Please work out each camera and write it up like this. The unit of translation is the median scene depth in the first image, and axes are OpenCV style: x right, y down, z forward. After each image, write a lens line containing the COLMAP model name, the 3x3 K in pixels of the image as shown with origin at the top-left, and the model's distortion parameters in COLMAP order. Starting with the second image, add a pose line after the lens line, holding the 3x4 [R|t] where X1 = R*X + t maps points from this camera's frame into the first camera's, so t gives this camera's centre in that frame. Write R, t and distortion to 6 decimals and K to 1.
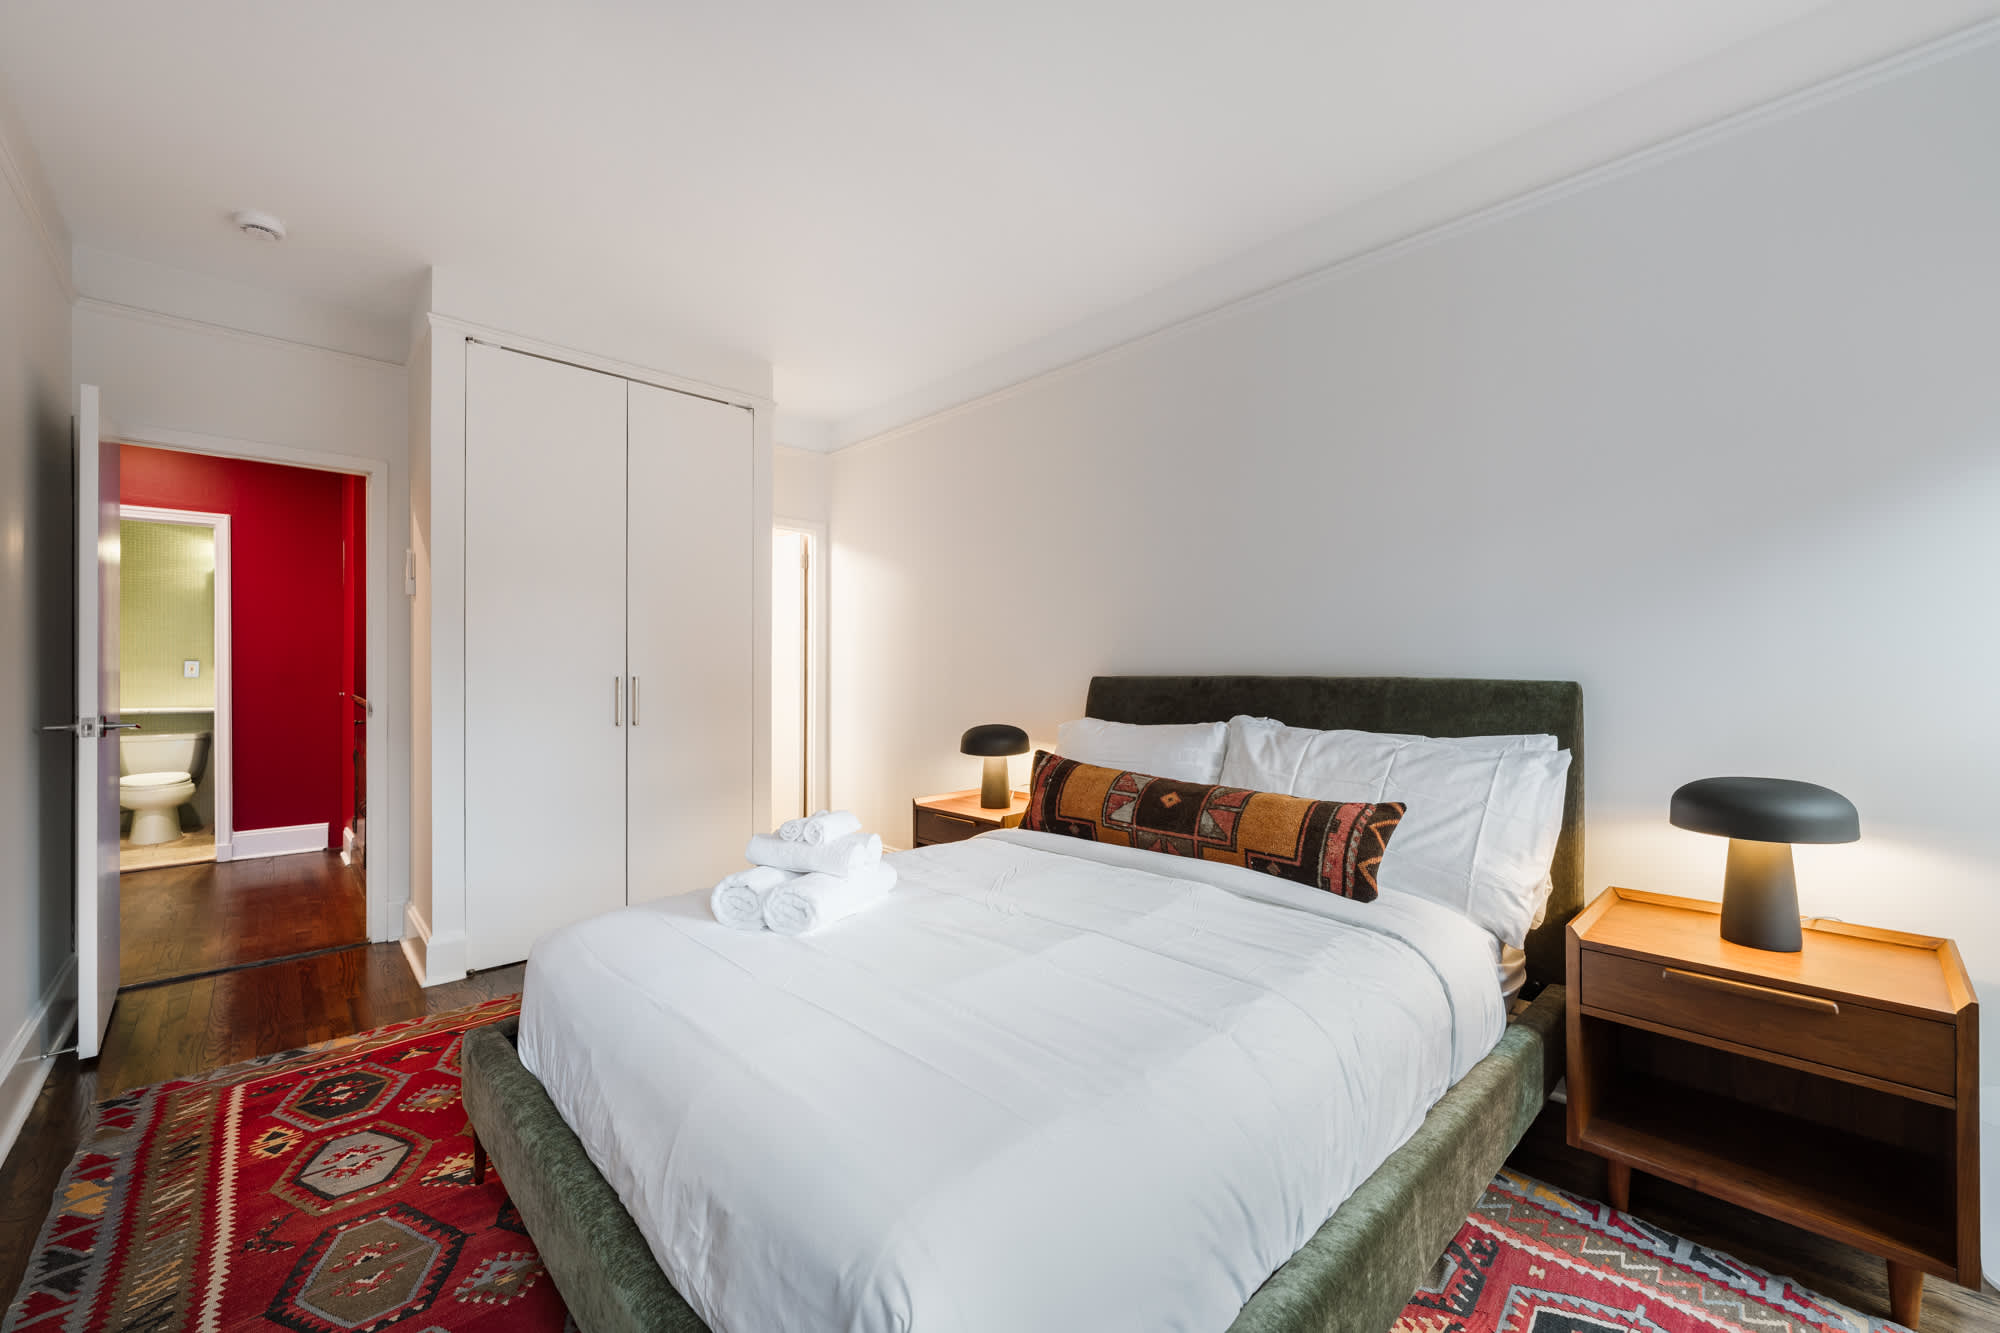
lens RADIAL K [[781.2, 0, 1017.5], [0, 781.2, 655.0], [0, 0, 1]] dist [-0.000927, -0.000392]
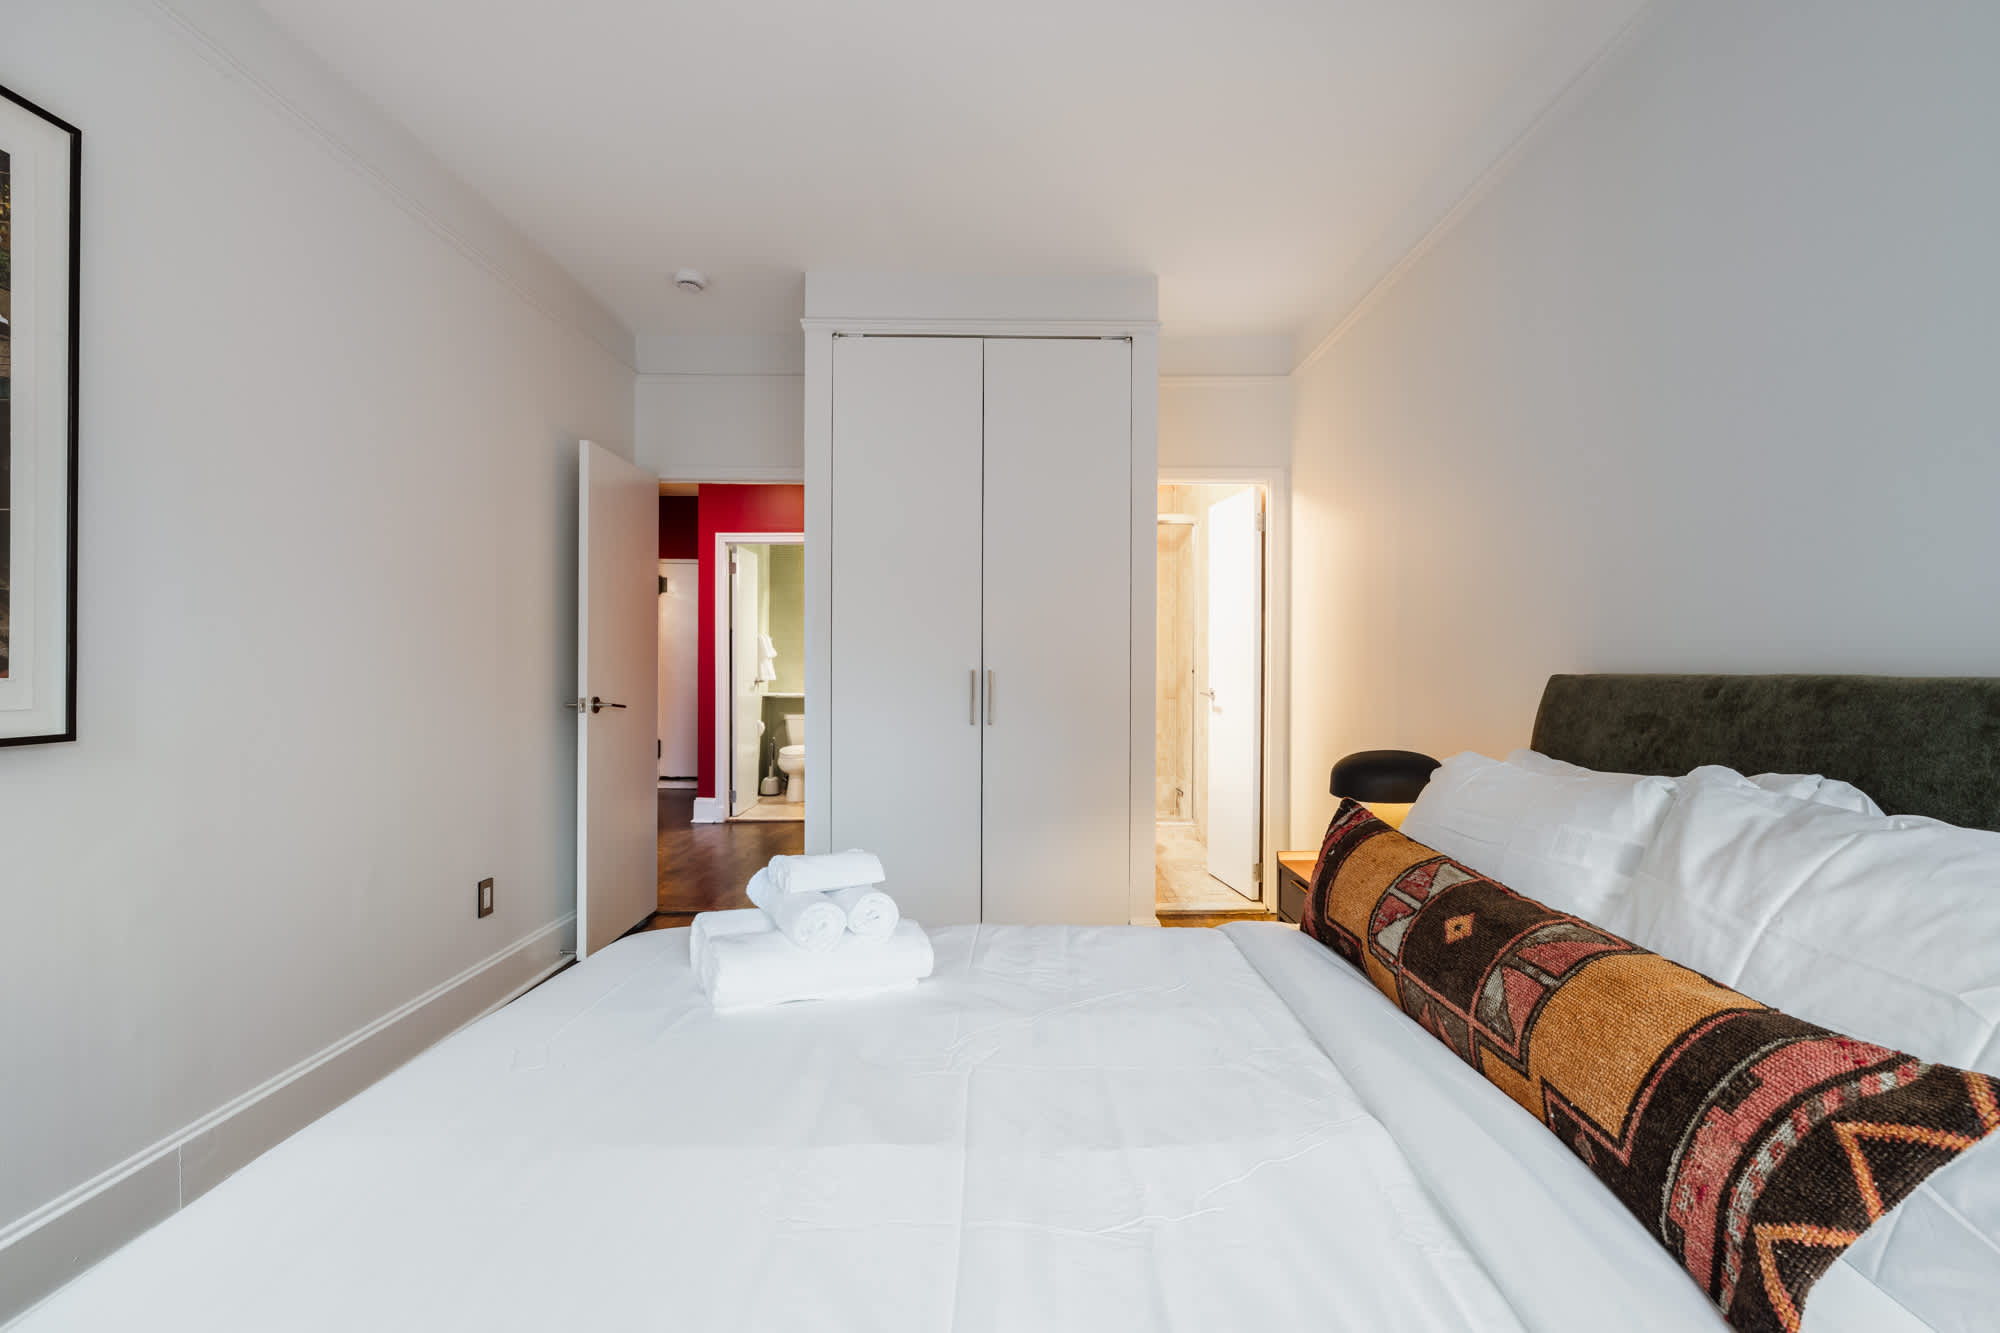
lens RADIAL K [[923.3, 0, 967.1], [0, 923.3, 655.9], [0, 0, 1]] dist [-0.003076, -0.001103]
pose [[0.718640, -0.003386, -0.695375, 0.347359], [0.008261, 0.999959, 0.003667, 0.011698], [0.695334, -0.008380, 0.718638, 0.353193]]
